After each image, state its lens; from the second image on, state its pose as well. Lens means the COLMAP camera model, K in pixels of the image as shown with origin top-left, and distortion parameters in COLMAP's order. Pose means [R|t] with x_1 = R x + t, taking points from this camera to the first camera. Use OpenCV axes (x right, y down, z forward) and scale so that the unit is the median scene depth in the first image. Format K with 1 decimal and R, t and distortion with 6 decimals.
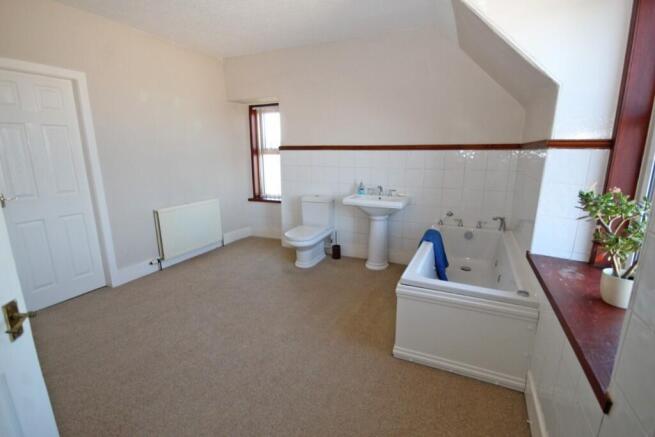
lens RADIAL K [[303.1, 0, 330.4], [0, 303.1, 219.3], [0, 0, 1]] dist [-0.000557, -0.000031]
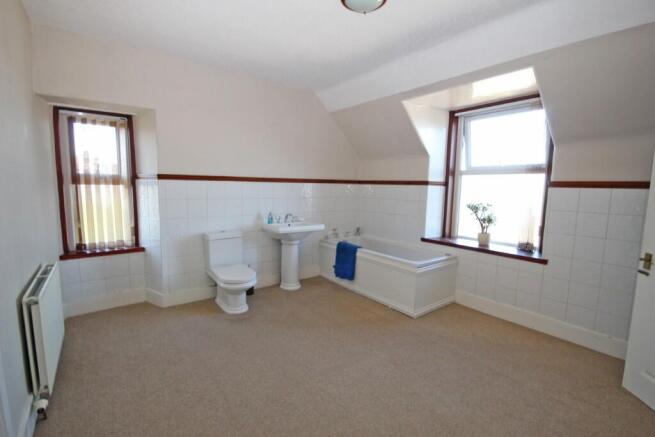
lens RADIAL K [[303.1, 0, 330.4], [0, 303.1, 219.3], [0, 0, 1]] dist [-0.000557, -0.000031]
pose [[0.465259, -0.091666, 0.880416, -0.679977], [0.173642, 0.984750, 0.010767, -0.067740], [-0.867976, 0.147868, 0.474081, 0.302021]]
